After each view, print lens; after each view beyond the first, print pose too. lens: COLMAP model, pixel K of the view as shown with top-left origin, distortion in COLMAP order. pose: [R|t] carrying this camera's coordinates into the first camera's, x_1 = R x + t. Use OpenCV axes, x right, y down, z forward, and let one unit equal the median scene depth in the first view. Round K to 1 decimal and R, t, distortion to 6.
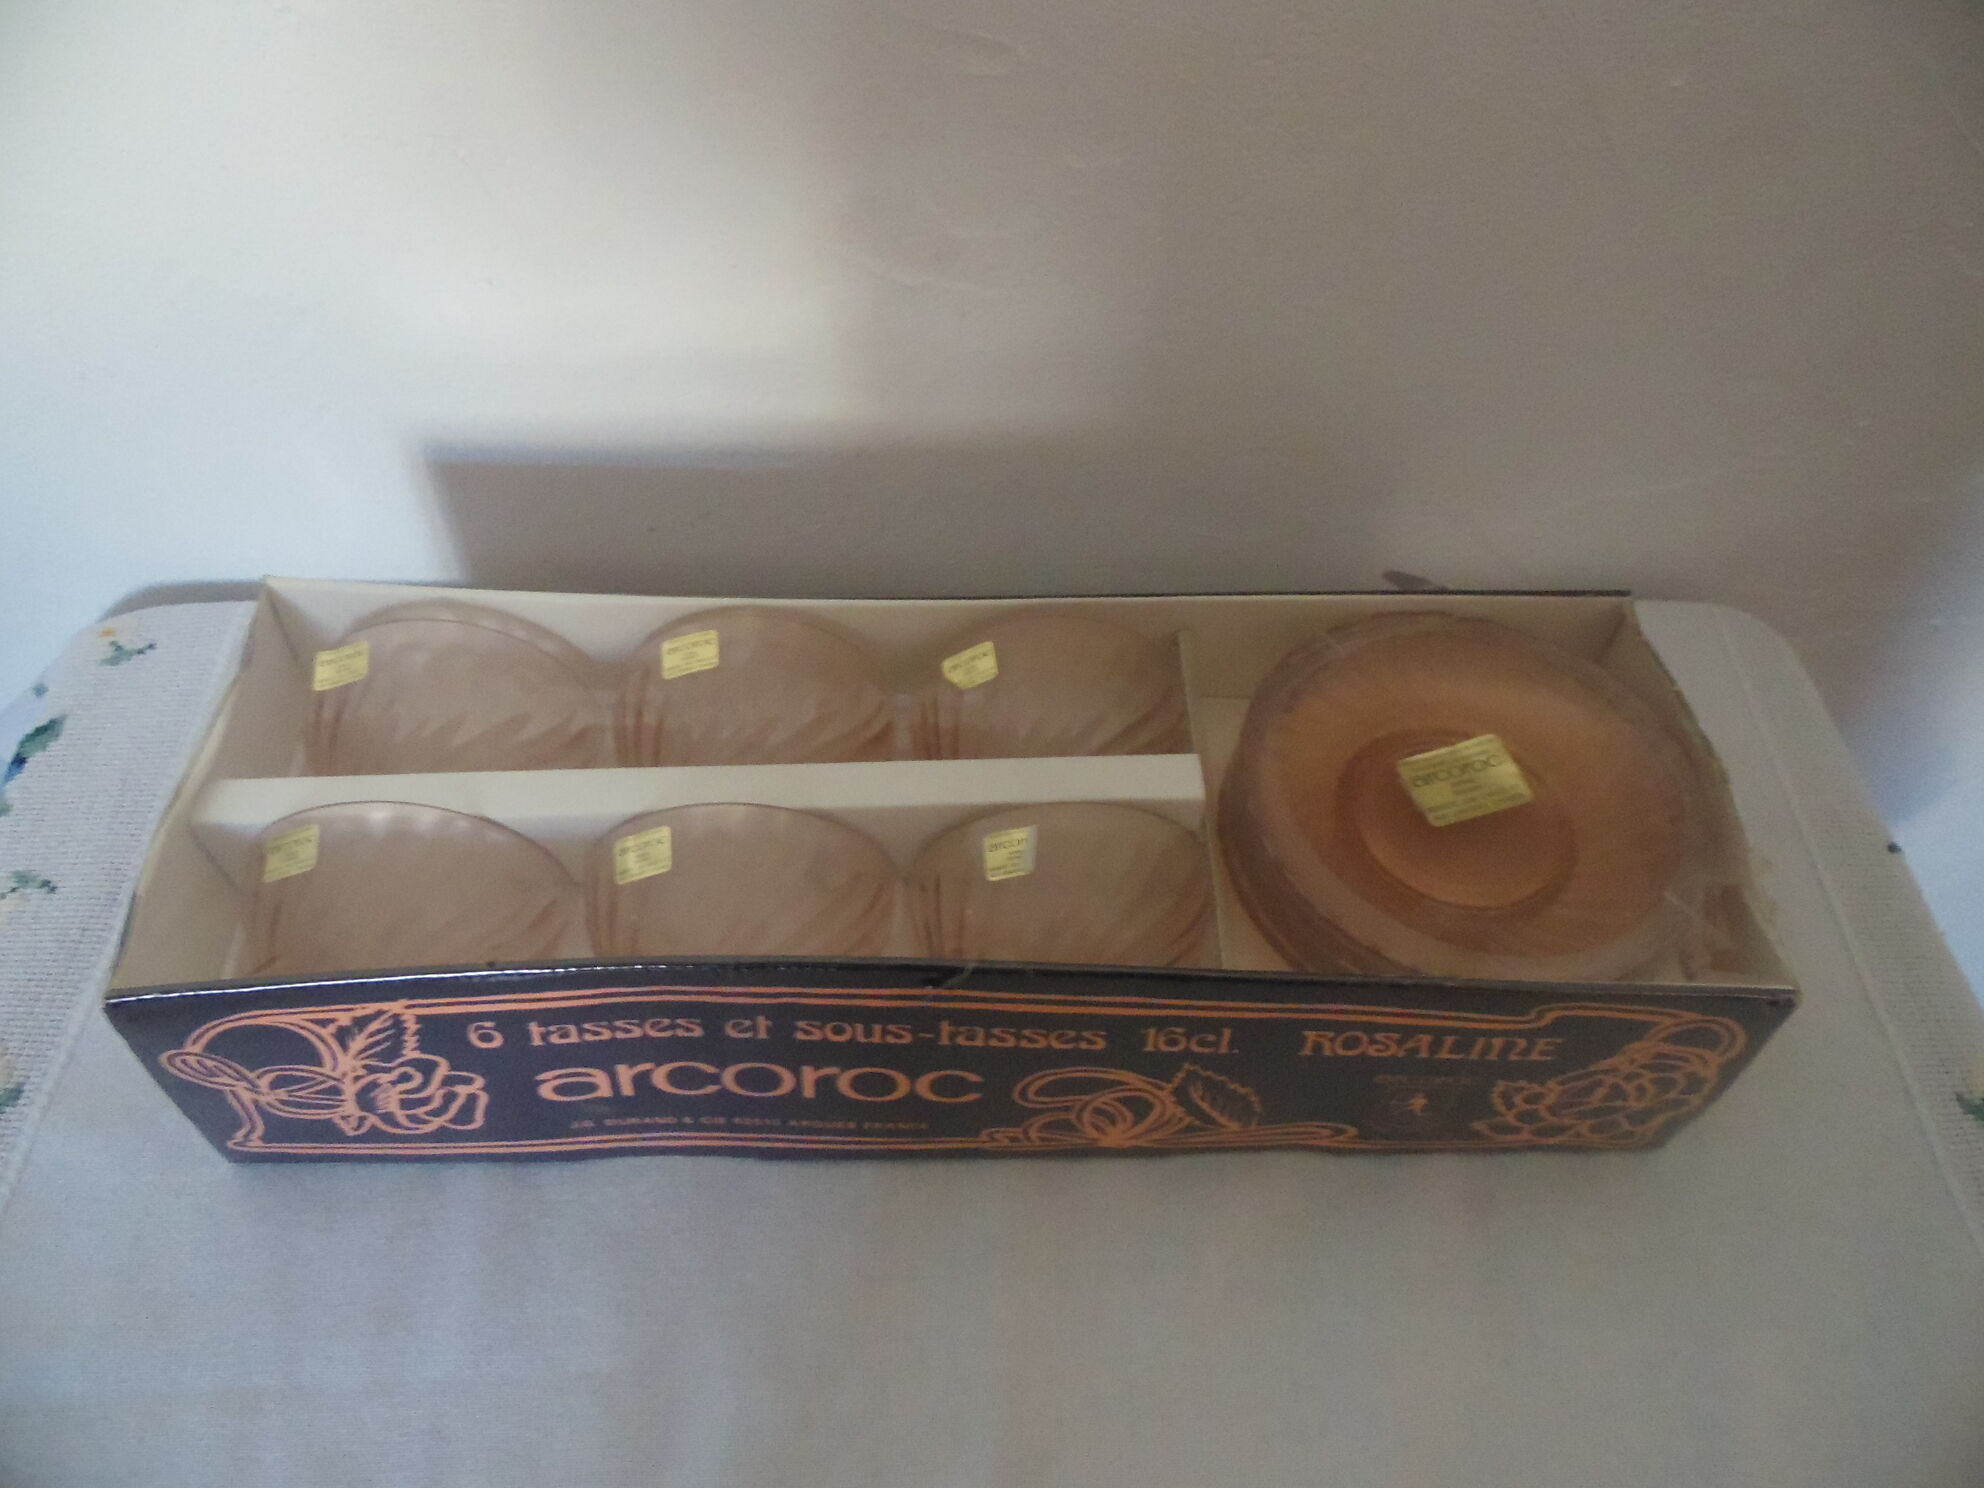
lens RADIAL K [[1465.0, 0, 992.0], [0, 1465.0, 744.0], [0, 0, 1]] dist [-0.025048, 0.002712]
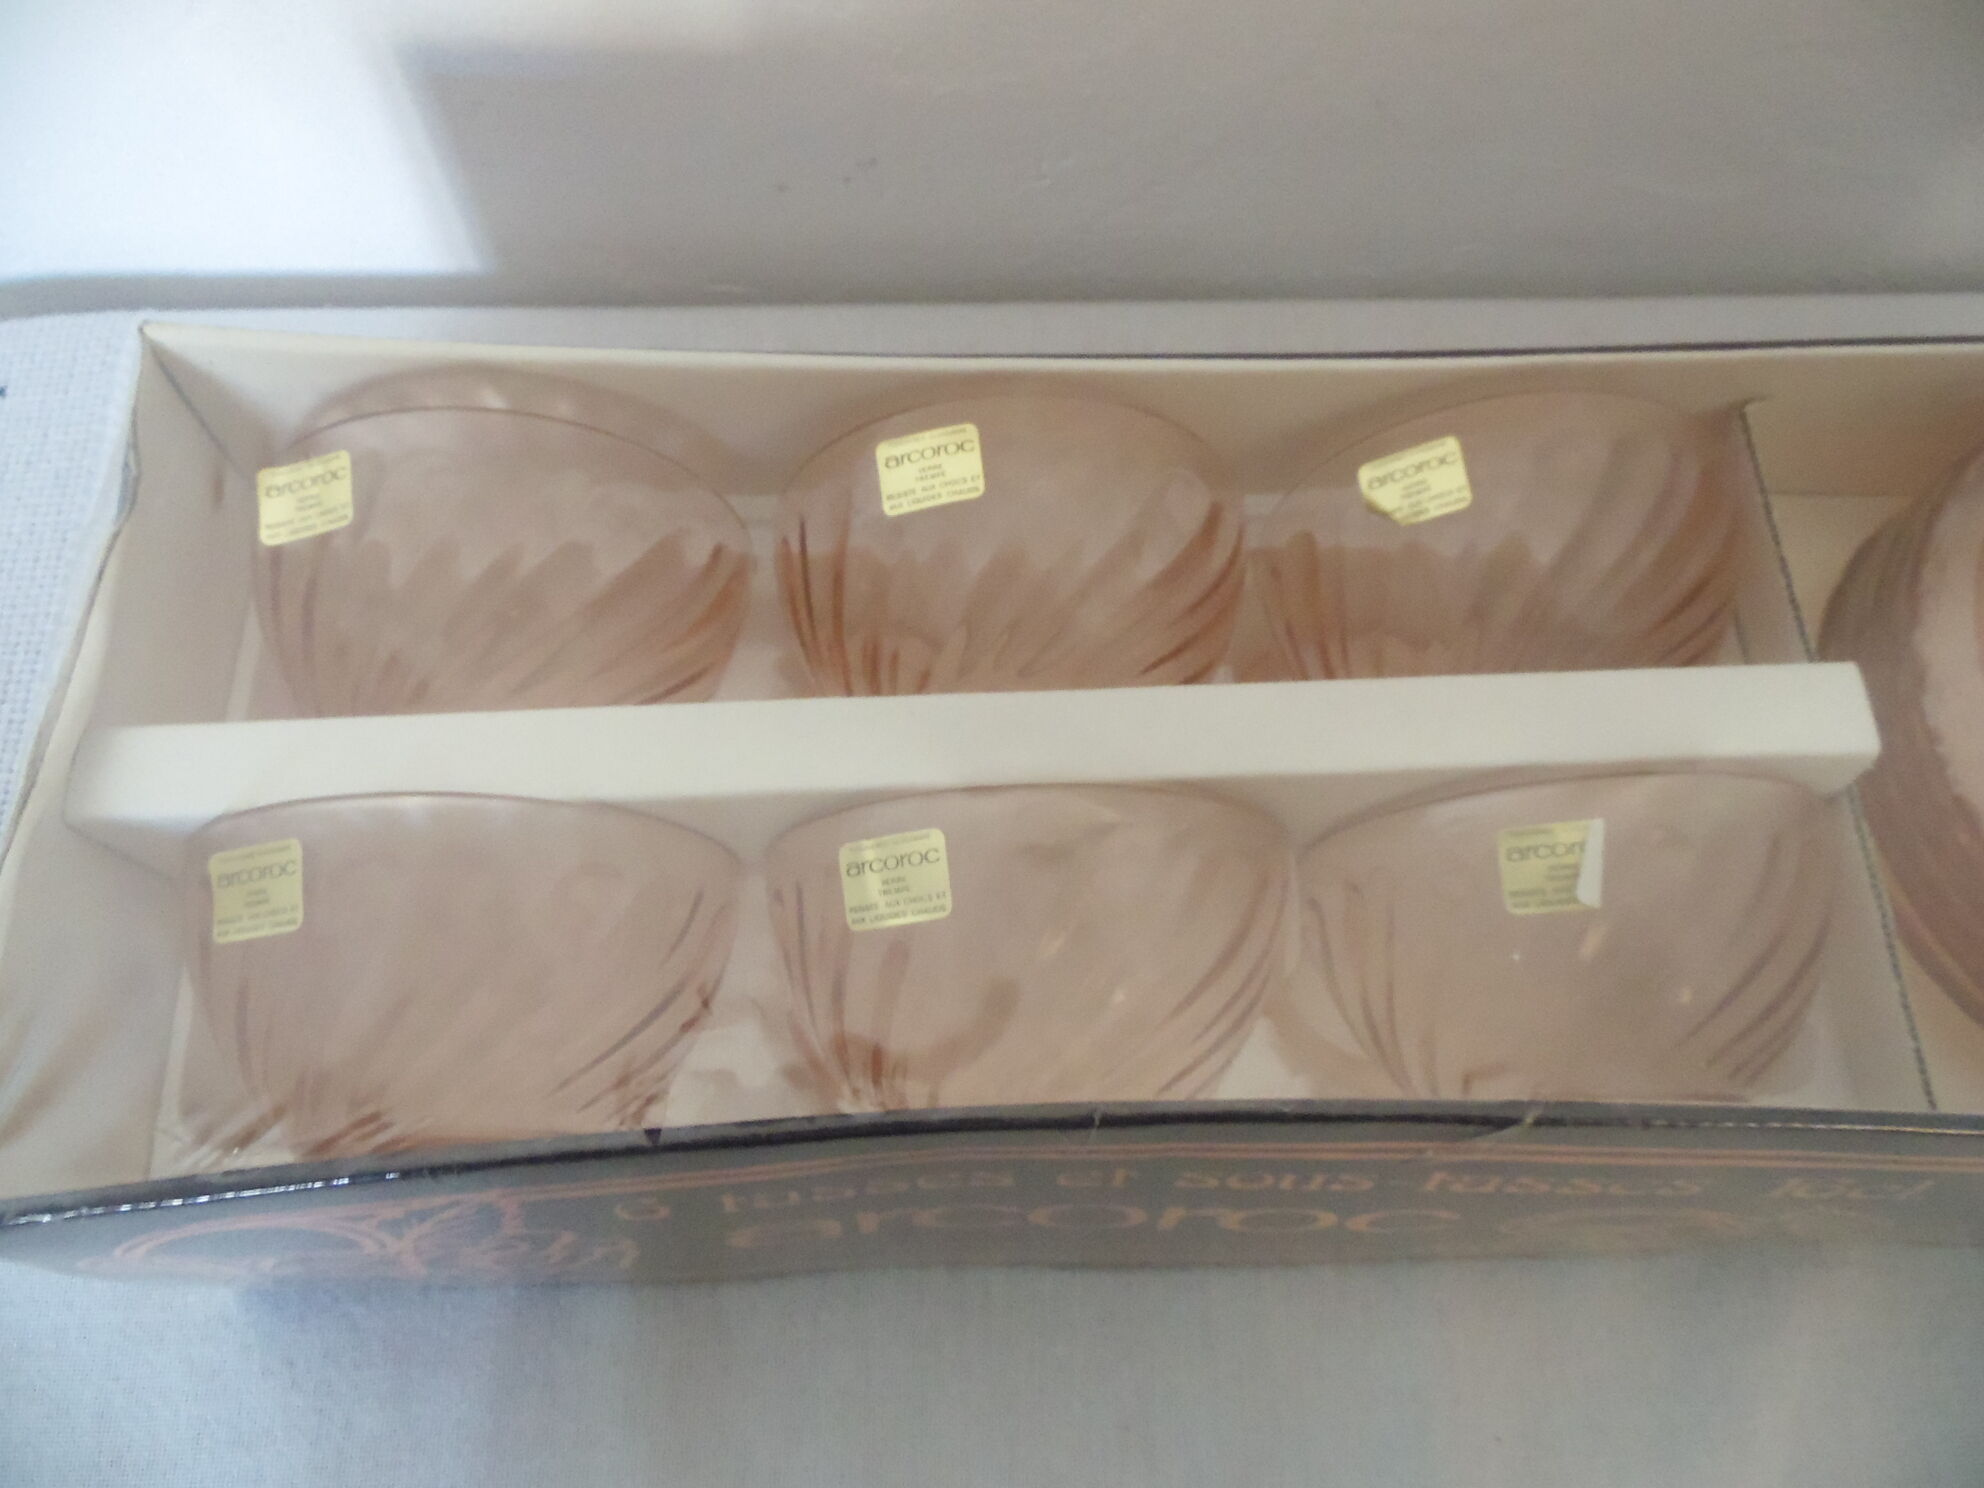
lens RADIAL K [[1465.0, 0, 992.0], [0, 1465.0, 744.0], [0, 0, 1]] dist [-0.025048, 0.002712]
pose [[0.999999, -0.001052, -0.001011, -0.198506], [0.001288, 0.961974, 0.273137, -0.122601], [0.000685, -0.273138, 0.961975, 0.474731]]
